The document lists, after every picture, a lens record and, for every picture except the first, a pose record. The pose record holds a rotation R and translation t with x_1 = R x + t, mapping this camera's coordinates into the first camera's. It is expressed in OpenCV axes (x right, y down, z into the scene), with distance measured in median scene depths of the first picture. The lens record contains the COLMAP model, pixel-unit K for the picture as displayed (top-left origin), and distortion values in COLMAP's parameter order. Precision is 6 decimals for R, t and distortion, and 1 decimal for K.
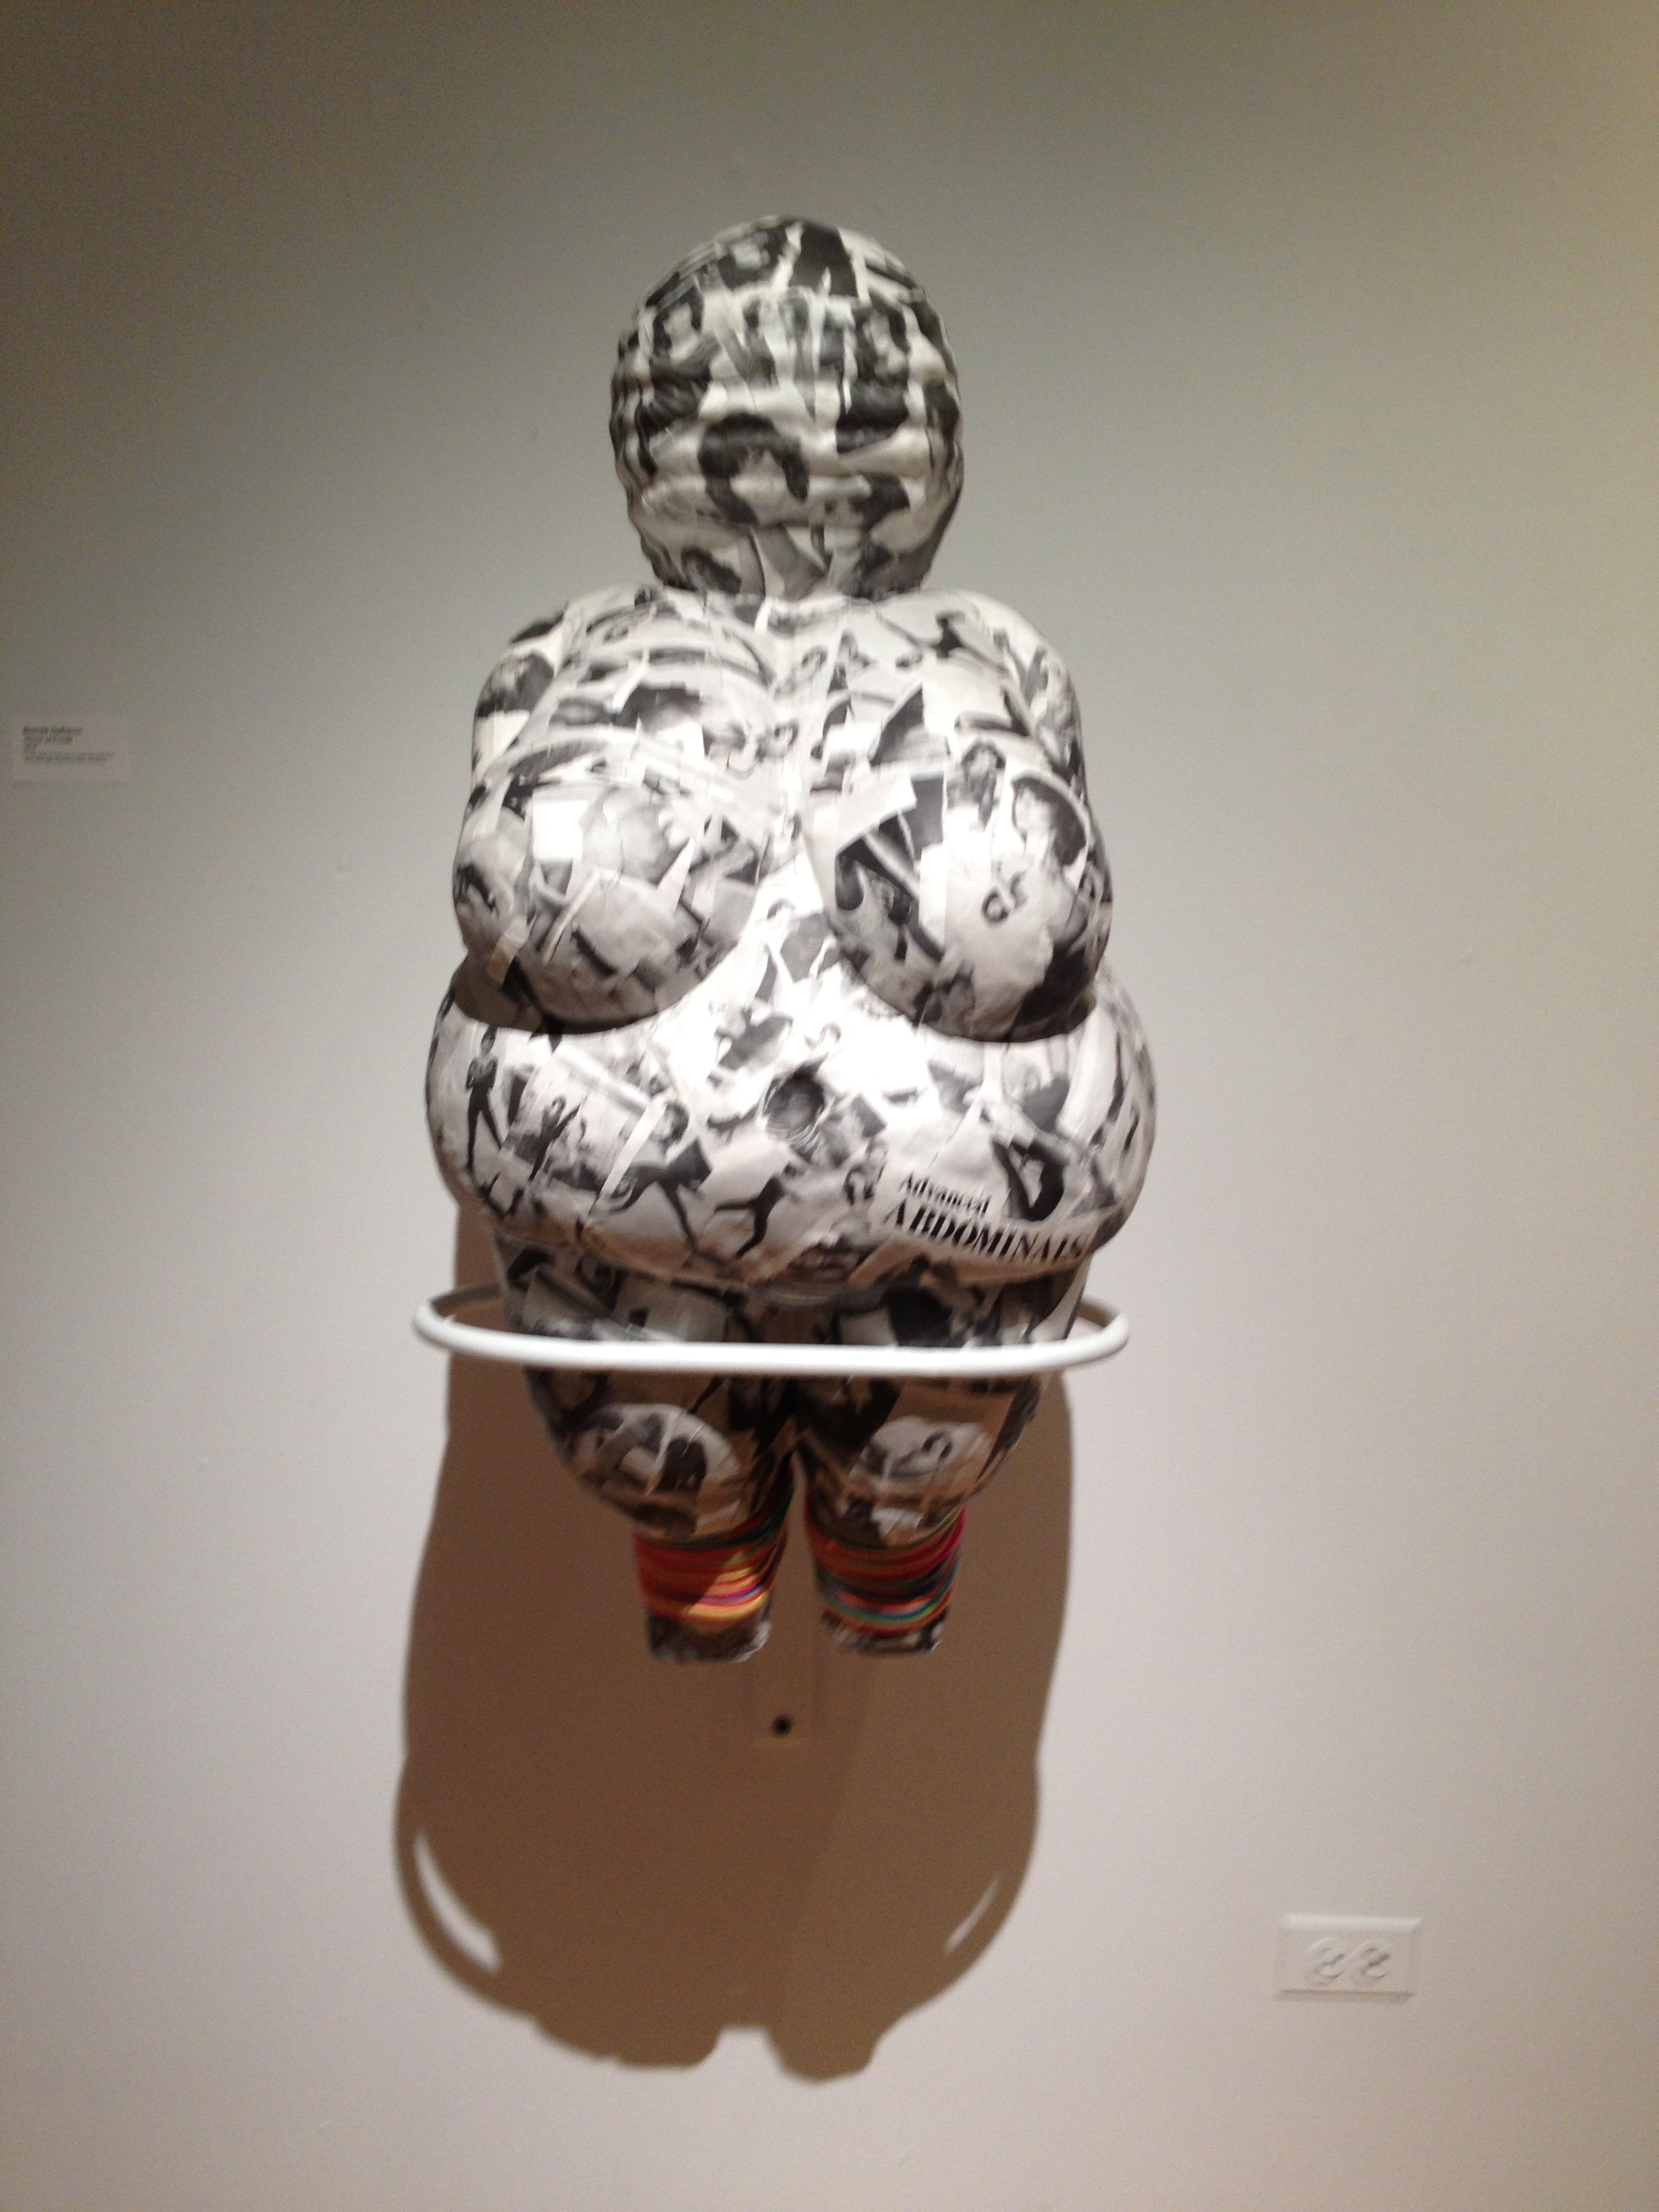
lens RADIAL K [[2255.2, 0, 835.9], [0, 2255.2, 1093.4], [0, 0, 1]] dist [0.056457, 0.000000]
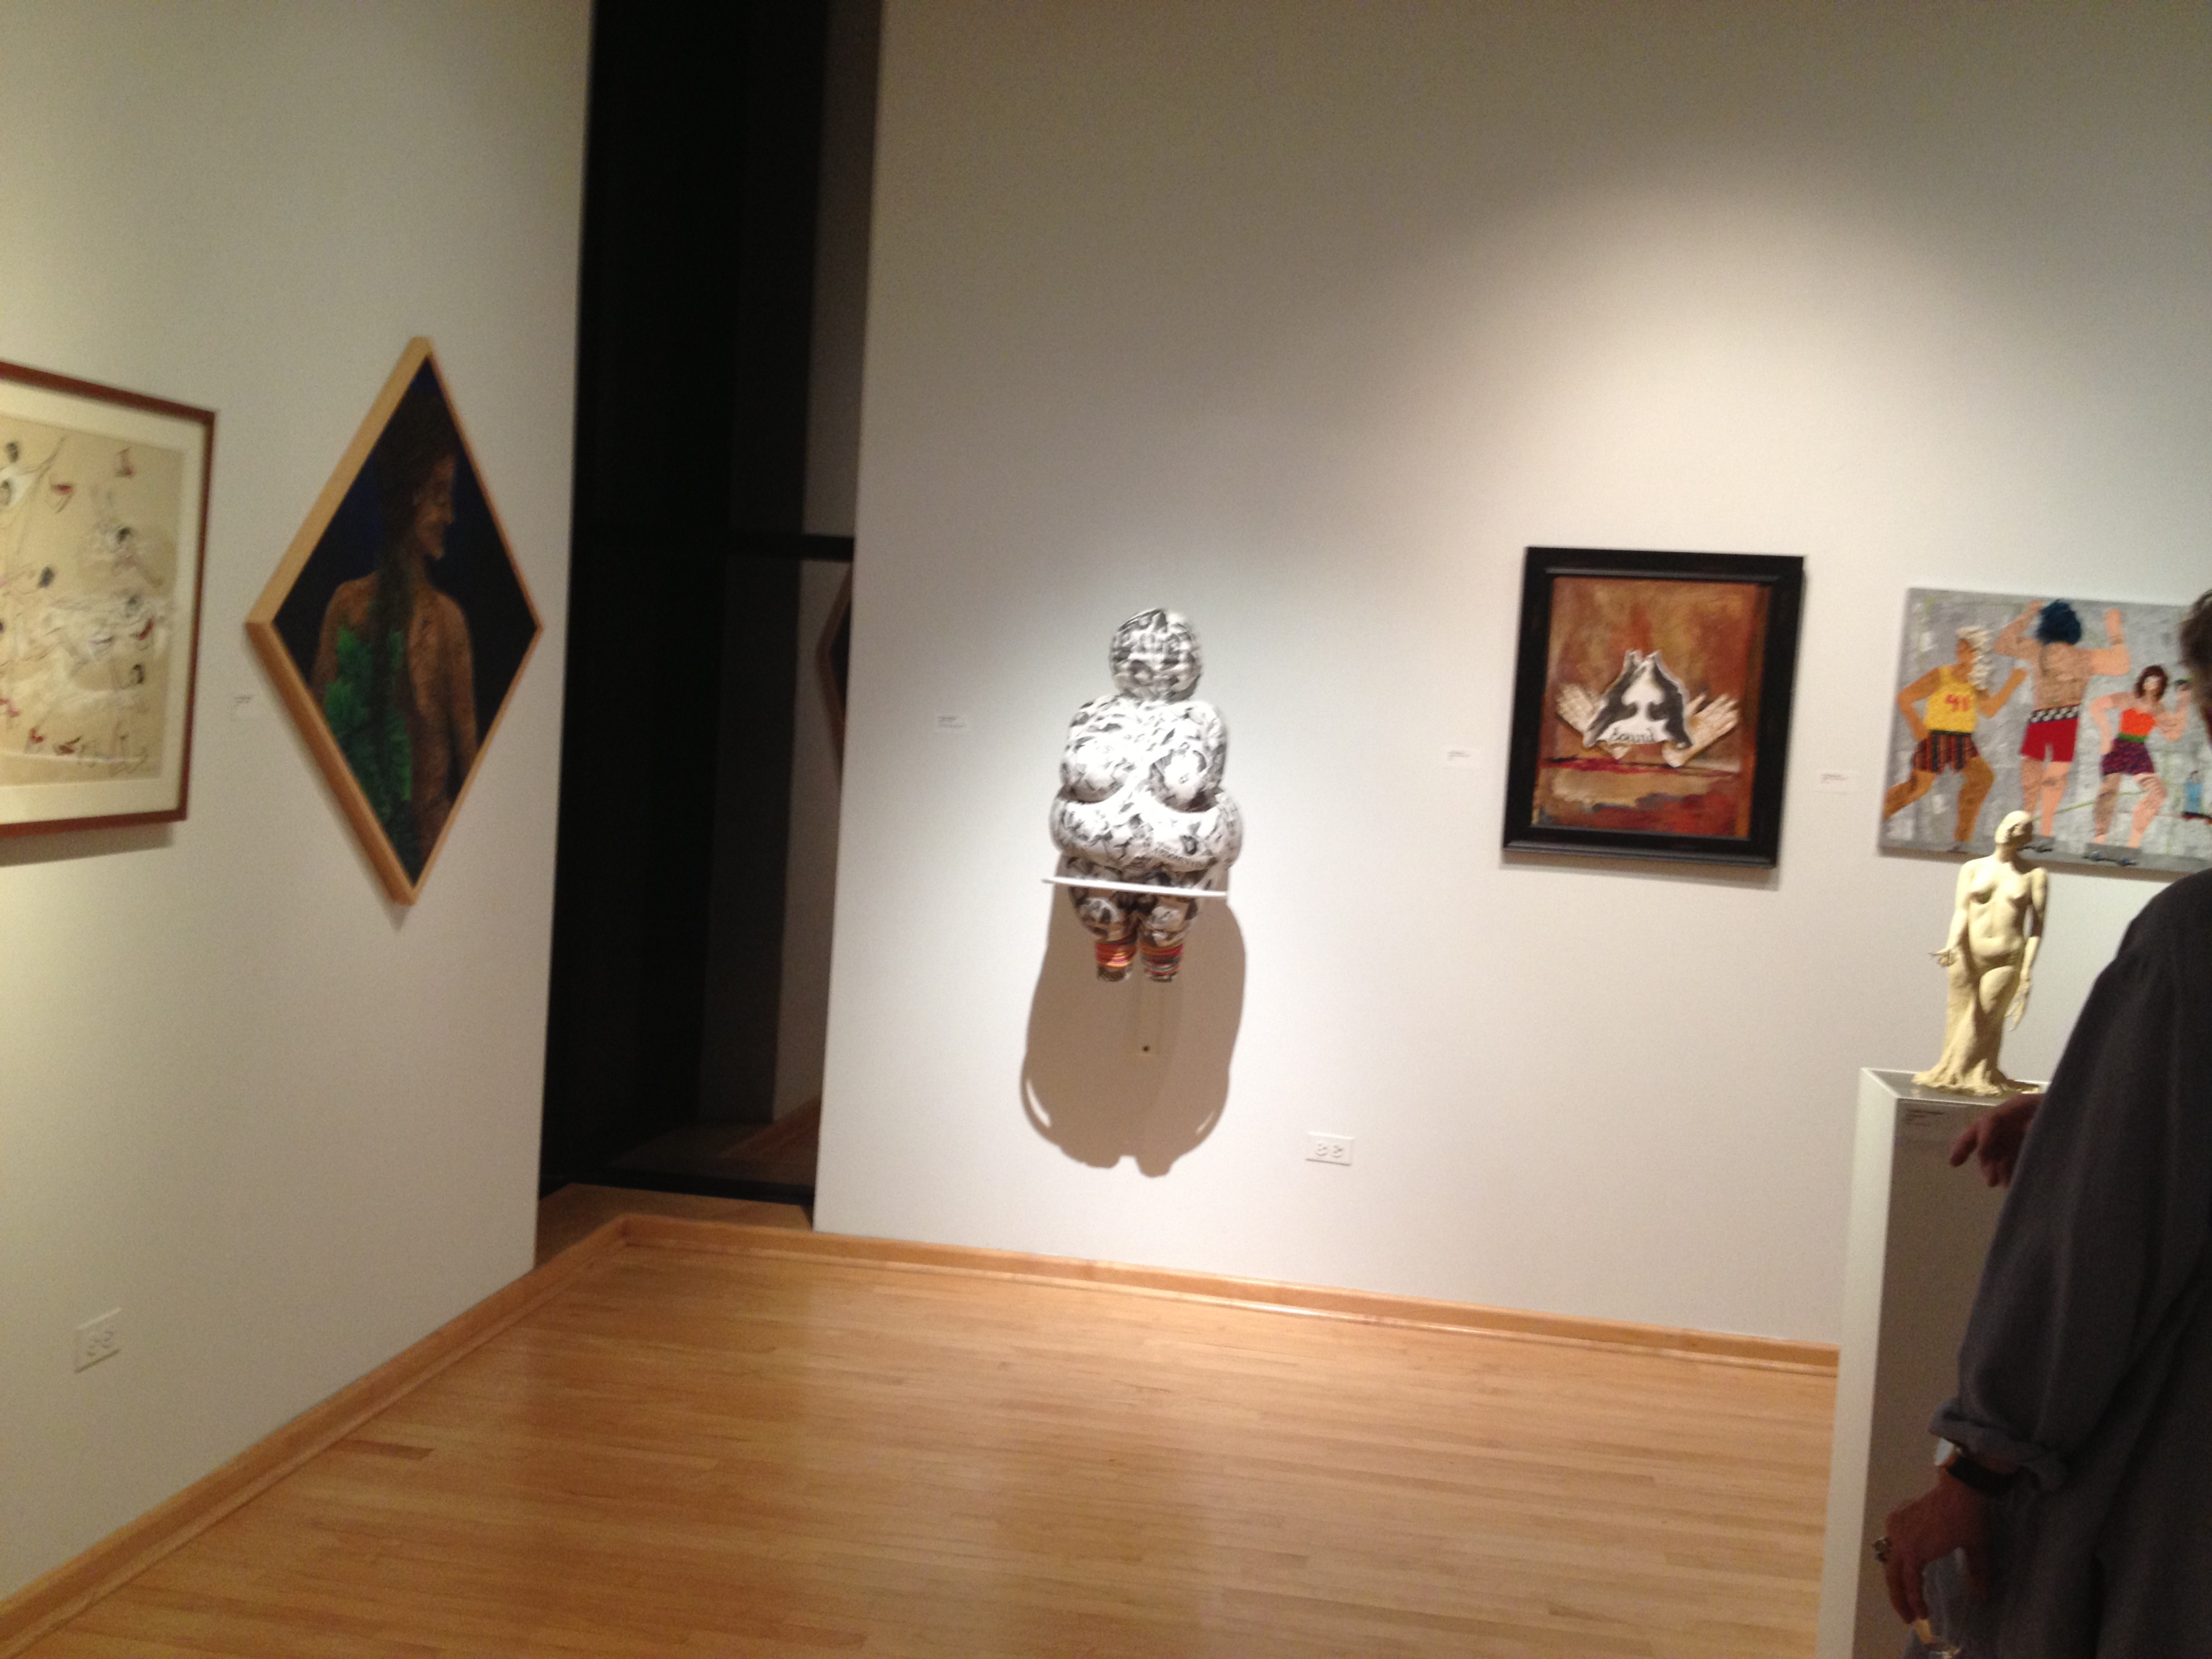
lens RADIAL K [[2255.2, 0, 1106.3], [0, 2255.2, 829.9], [0, 0, 1]] dist [0.056457, 0.000000]
pose [[0.985461, 0.066546, -0.156325, 0.564334], [-0.079976, 0.993480, -0.081248, 0.349161], [0.149900, 0.092569, 0.984358, -3.033897]]
